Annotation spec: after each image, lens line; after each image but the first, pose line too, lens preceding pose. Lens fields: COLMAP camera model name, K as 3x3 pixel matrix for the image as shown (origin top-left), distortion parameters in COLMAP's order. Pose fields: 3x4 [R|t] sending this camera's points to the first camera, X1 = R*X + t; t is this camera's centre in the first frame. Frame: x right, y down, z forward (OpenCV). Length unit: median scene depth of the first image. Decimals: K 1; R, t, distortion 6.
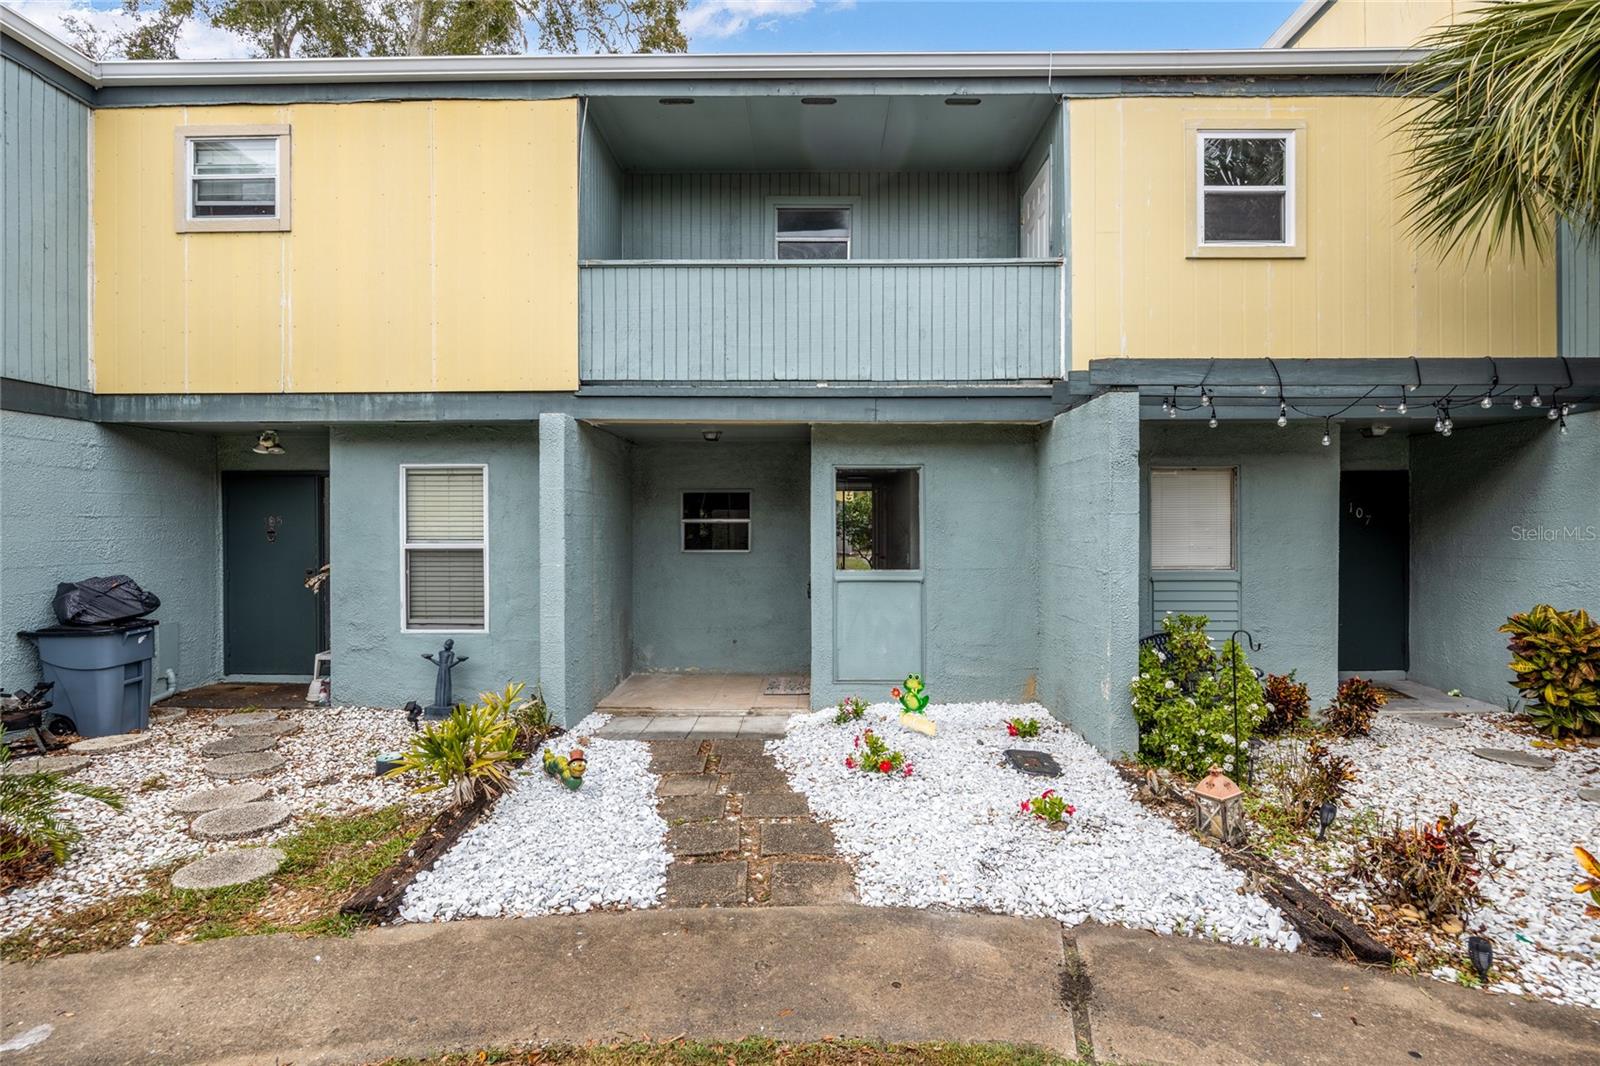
lens RADIAL K [[773.9, 0, 803.5], [0, 773.9, 529.5], [0, 0, 1]] dist [-0.009513, -0.000410]
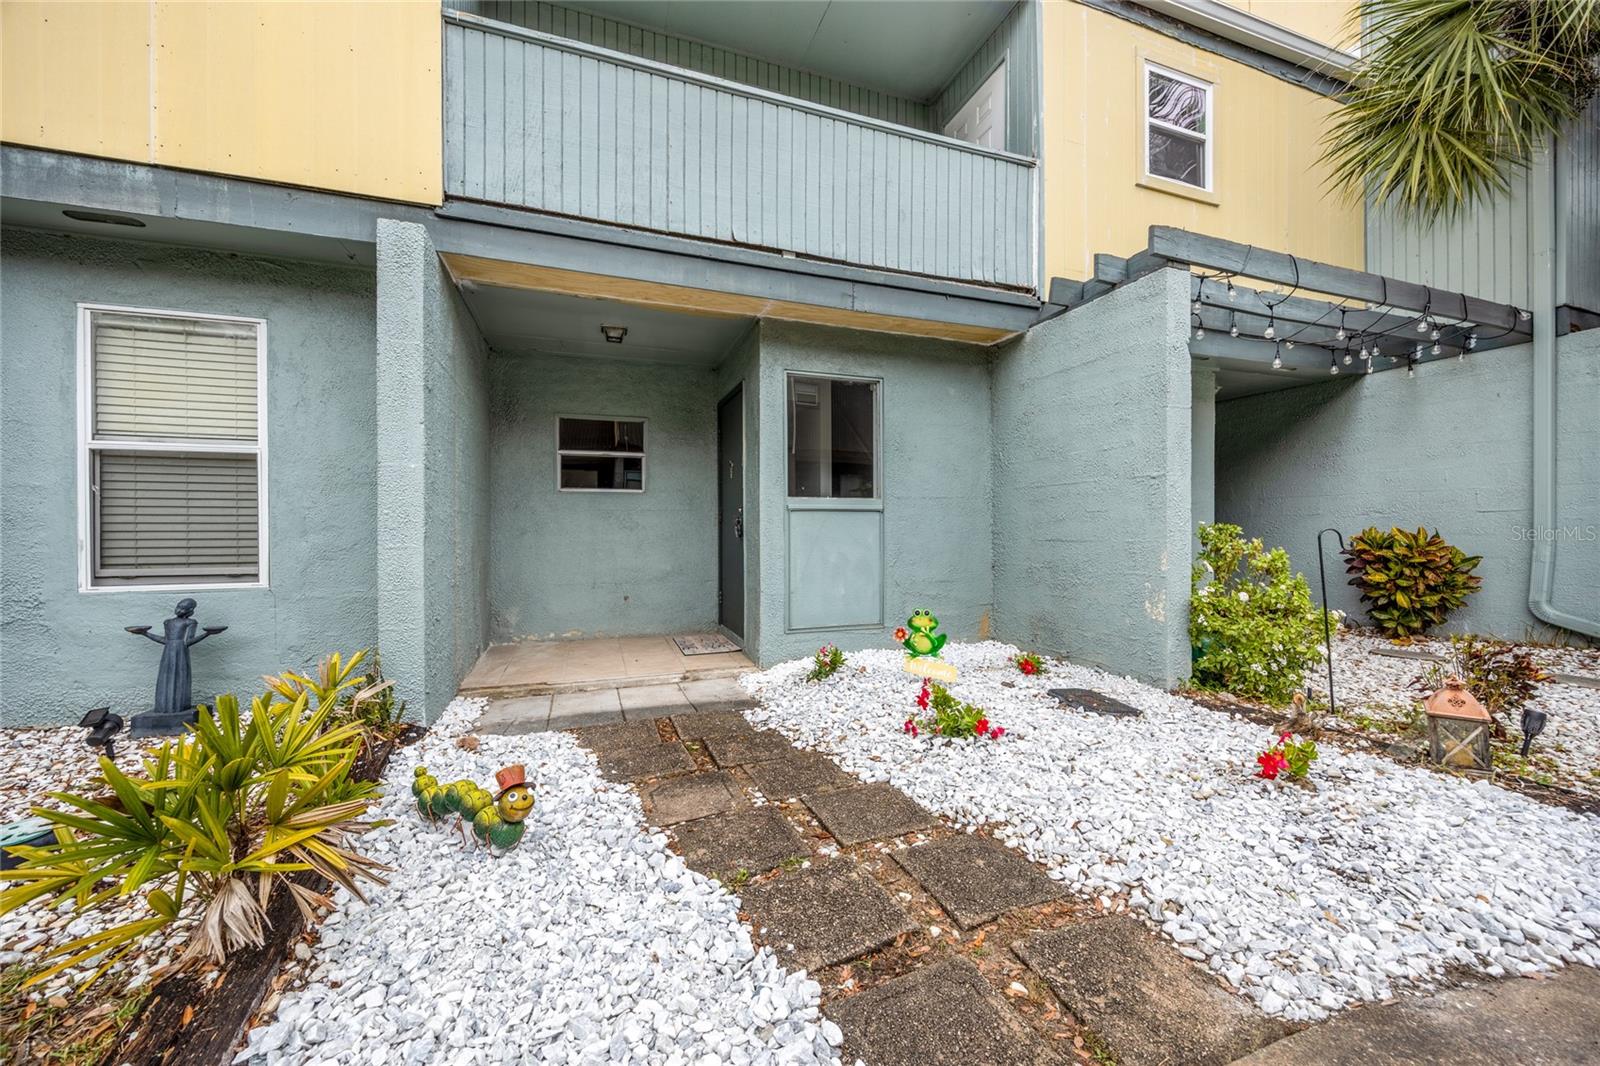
lens RADIAL K [[606.0, 0, 800.9], [0, 606.0, 529.8], [0, 0, 1]] dist [-0.003204, -0.000047]
pose [[0.935053, -0.002020, 0.354502, -0.188297], [0.004257, 0.999976, -0.005530, 0.097983], [-0.354482, 0.006680, 0.935039, 0.412747]]
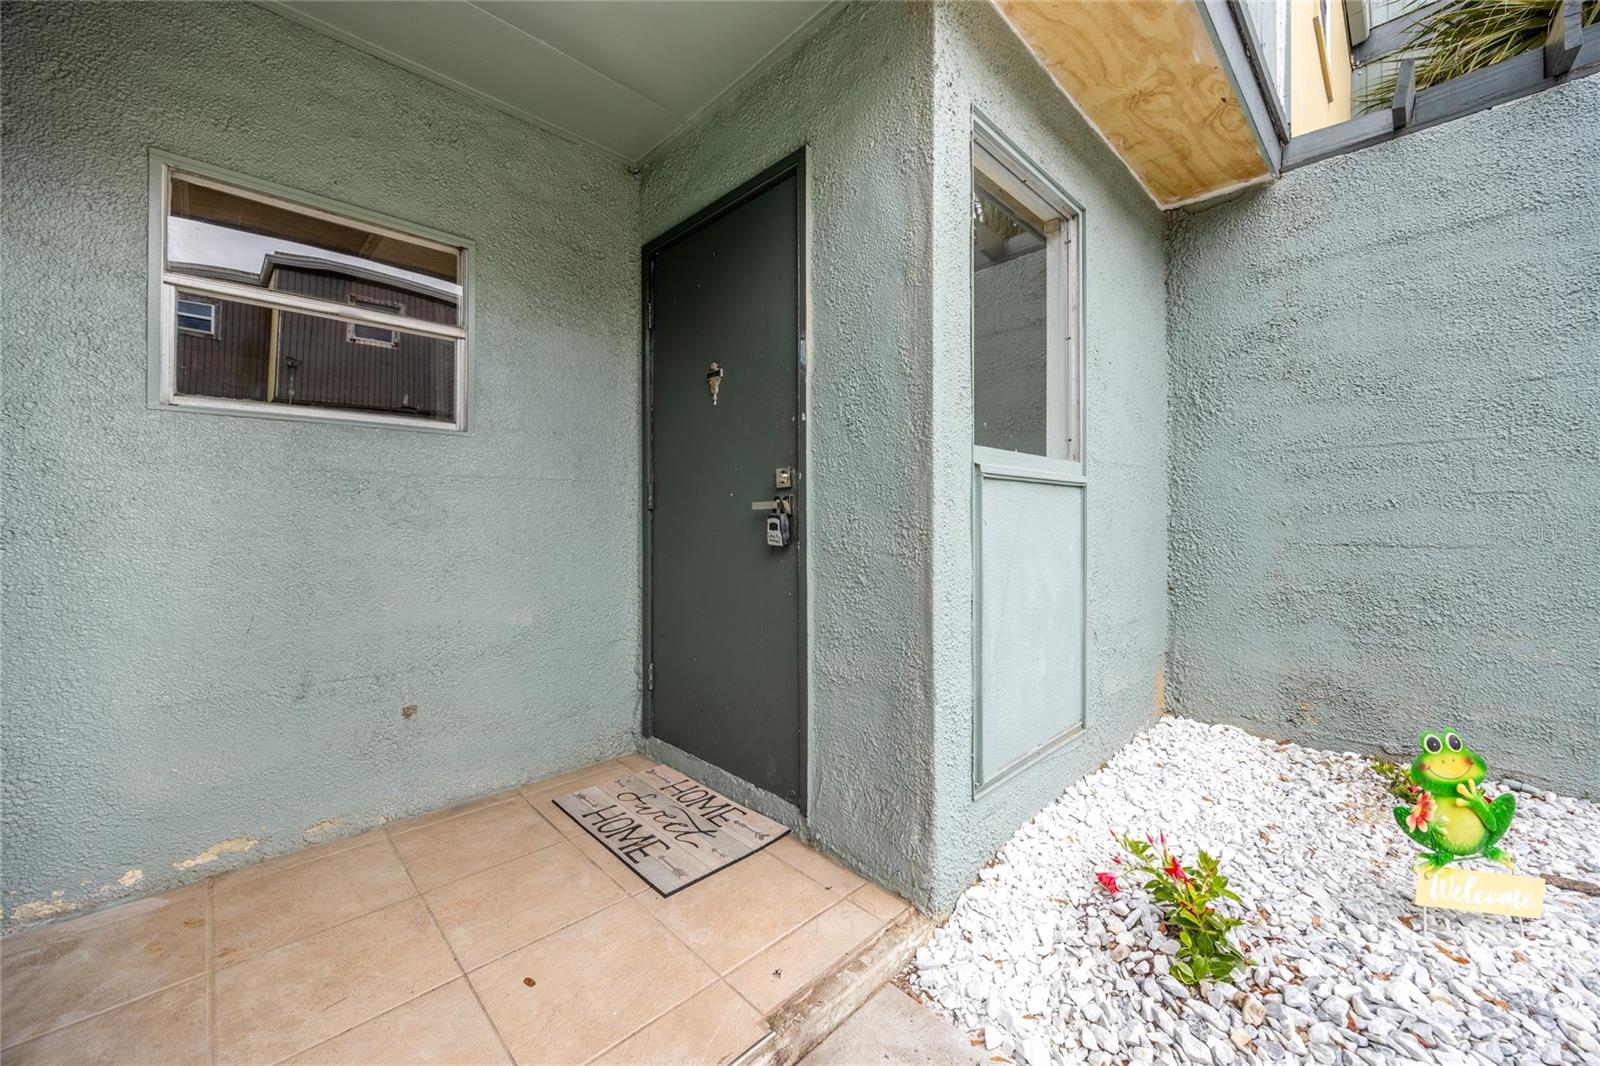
lens RADIAL K [[606.0, 0, 801.0], [0, 606.0, 517.9], [0, 0, 1]] dist [-0.003204, -0.000047]
pose [[0.697383, 0.004539, 0.716684, -0.200019], [0.005943, 0.999909, -0.012115, 0.092764], [-0.716674, 0.012708, 0.697292, 0.938154]]
